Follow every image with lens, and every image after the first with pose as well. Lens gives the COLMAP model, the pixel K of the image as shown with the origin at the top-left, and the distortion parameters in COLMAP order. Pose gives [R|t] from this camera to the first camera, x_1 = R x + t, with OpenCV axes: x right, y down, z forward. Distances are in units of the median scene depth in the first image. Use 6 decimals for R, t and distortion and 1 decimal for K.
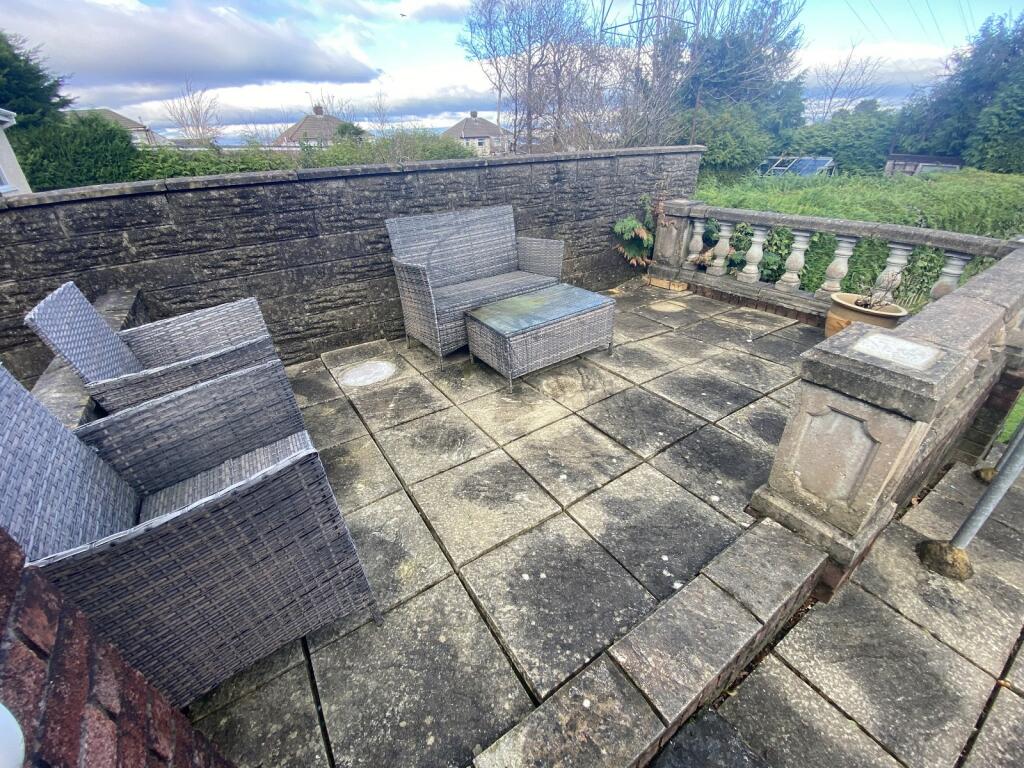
lens RADIAL K [[419.4, 0, 514.9], [0, 419.4, 381.6], [0, 0, 1]] dist [0.022724, -0.023940]
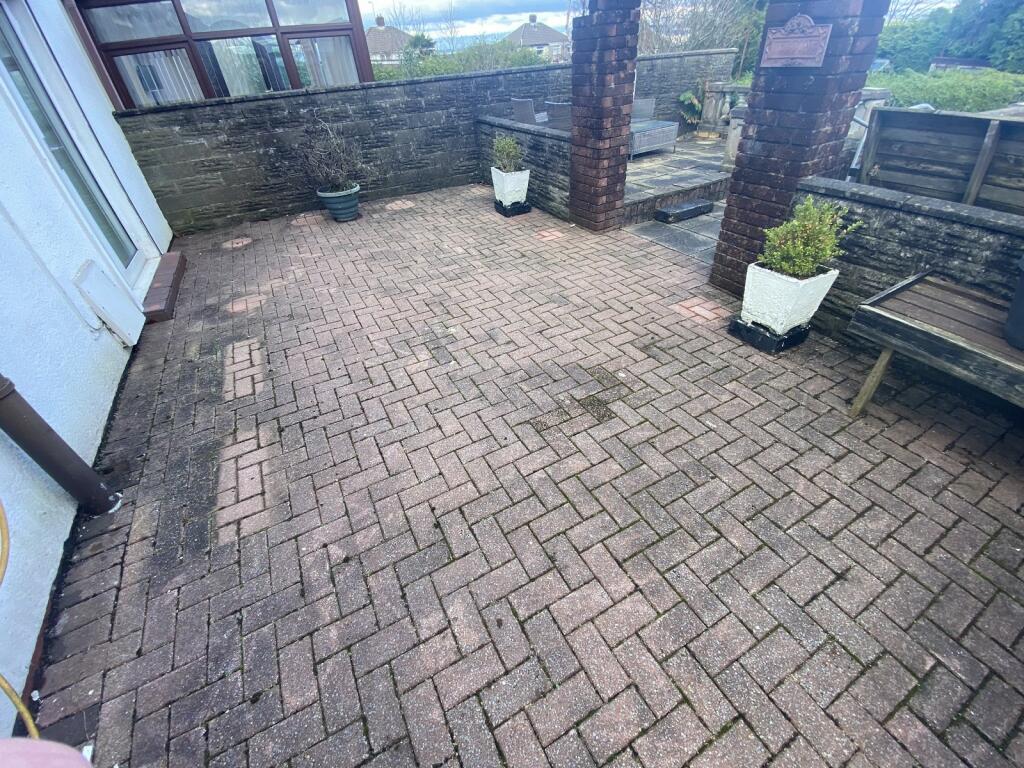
lens RADIAL K [[417.1, 0, 512.0], [0, 417.1, 384.0], [0, 0, 1]] dist [-0.013077, -0.007293]
pose [[0.993802, 0.043846, -0.102150, -0.227373], [-0.026462, 0.985820, 0.165708, 0.528466], [0.107968, -0.161978, 0.980870, -0.943500]]
